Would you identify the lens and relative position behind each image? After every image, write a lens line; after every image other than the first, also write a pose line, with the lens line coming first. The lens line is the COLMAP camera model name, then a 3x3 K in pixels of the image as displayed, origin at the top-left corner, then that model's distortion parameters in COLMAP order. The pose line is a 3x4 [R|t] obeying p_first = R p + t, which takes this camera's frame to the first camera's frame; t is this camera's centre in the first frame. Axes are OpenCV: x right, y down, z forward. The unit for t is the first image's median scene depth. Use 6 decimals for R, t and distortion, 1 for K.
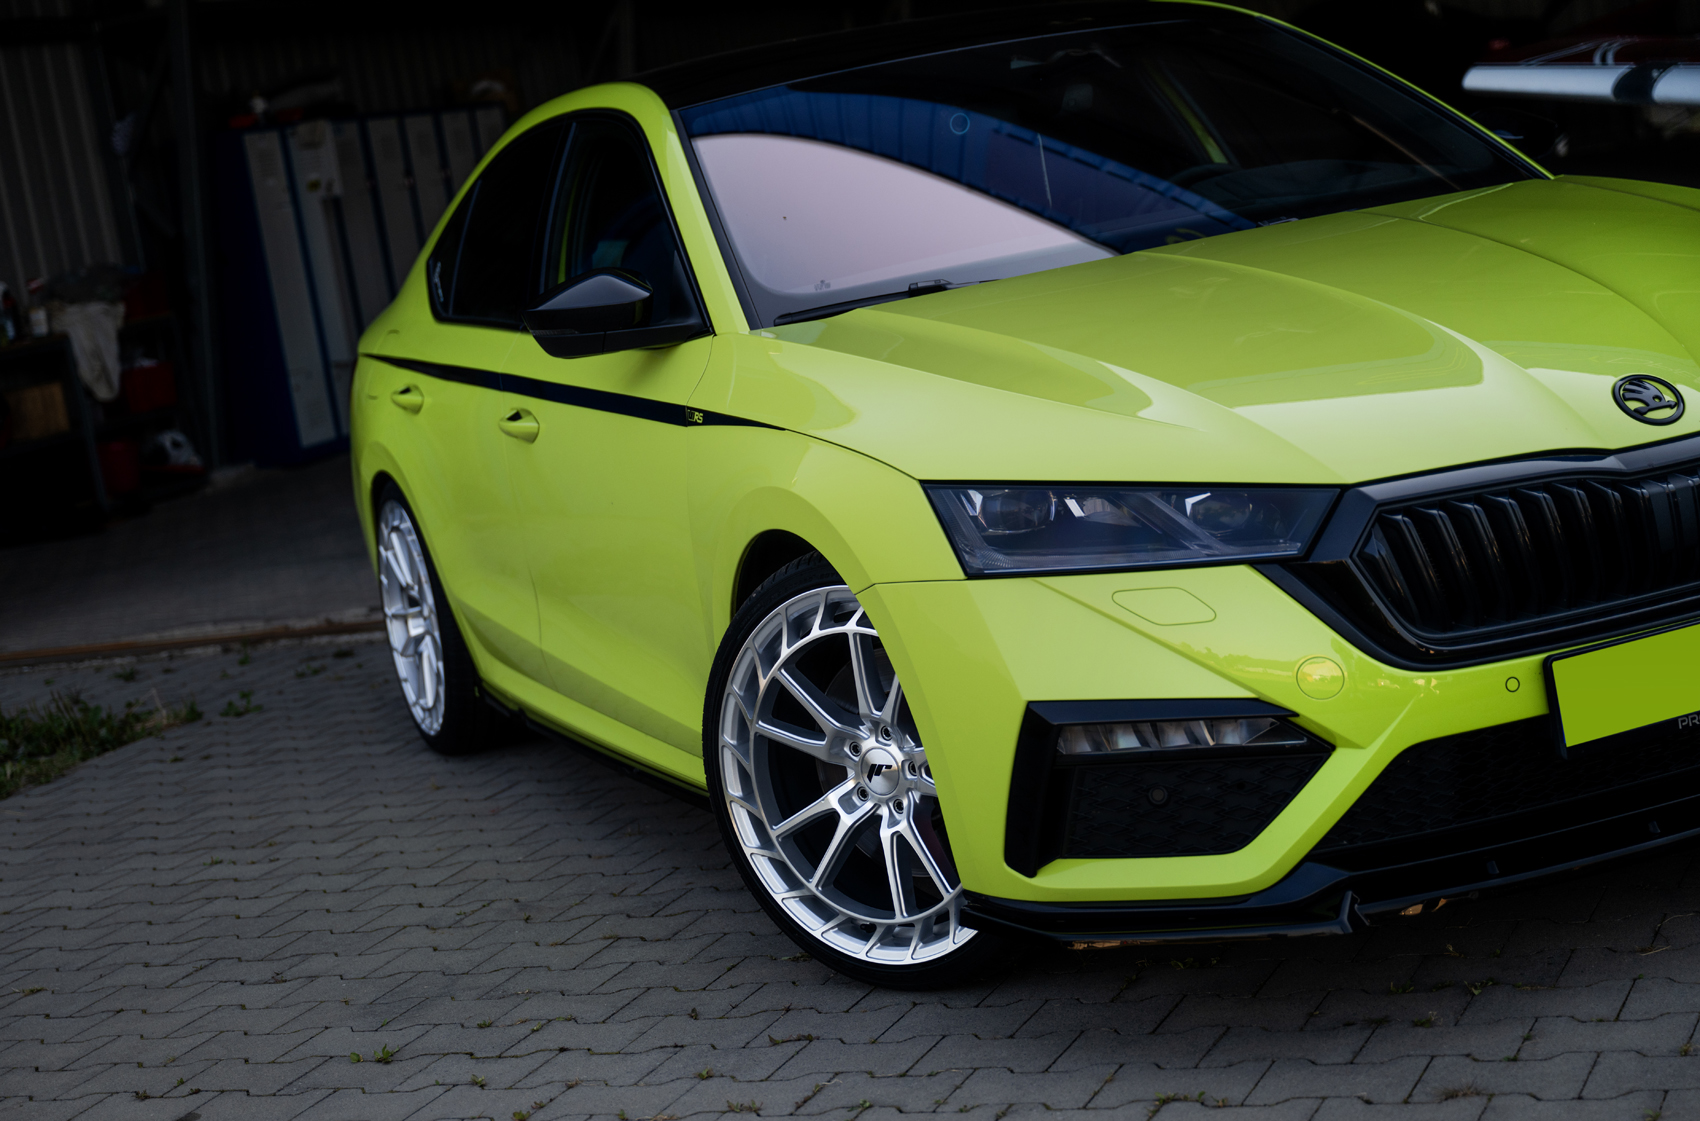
lens RADIAL K [[3022.1, 0, 844.8], [0, 3022.1, 568.6], [0, 0, 1]] dist [0.127850, 0.000000]
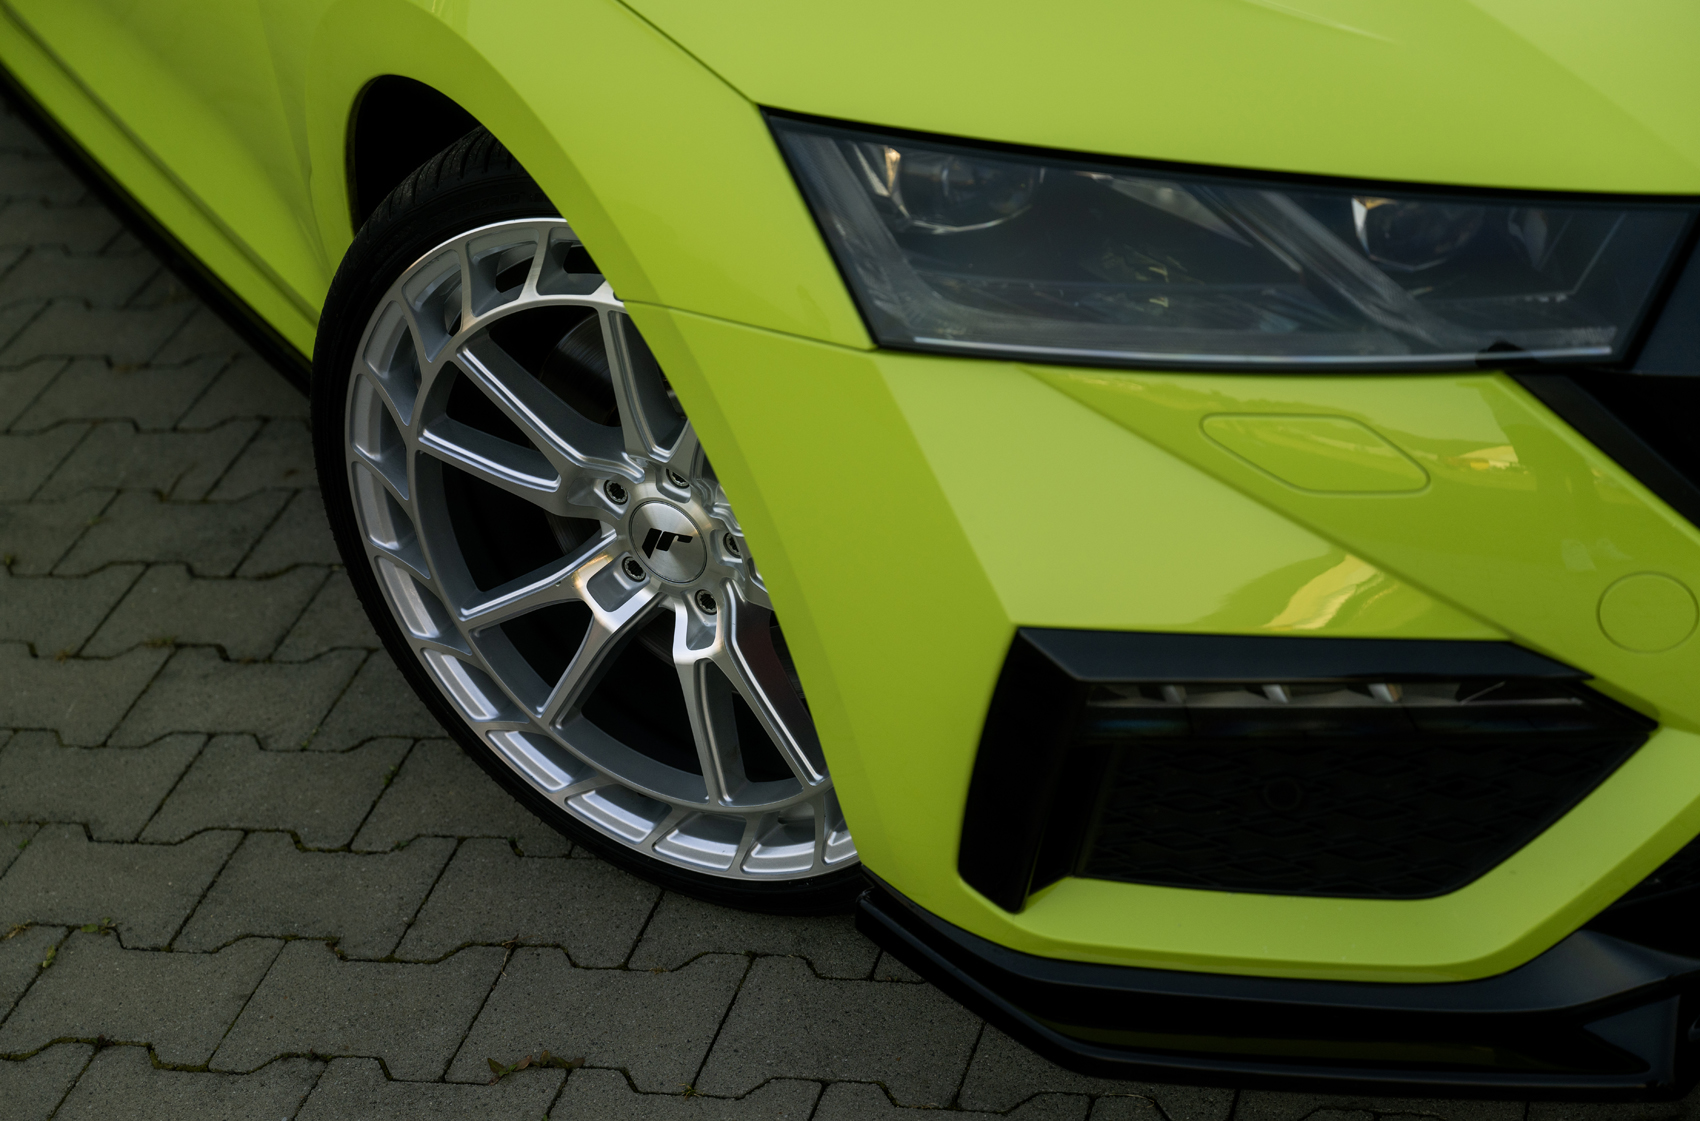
lens RADIAL K [[3587.1, 0, 866.0], [0, 3587.1, 571.9], [0, 0, 1]] dist [0.069043, 0.000000]
pose [[0.992150, -0.062484, 0.108327, -0.021682], [0.020185, 0.934885, 0.354378, -0.145721], [-0.123416, -0.349409, 0.928807, 0.415712]]
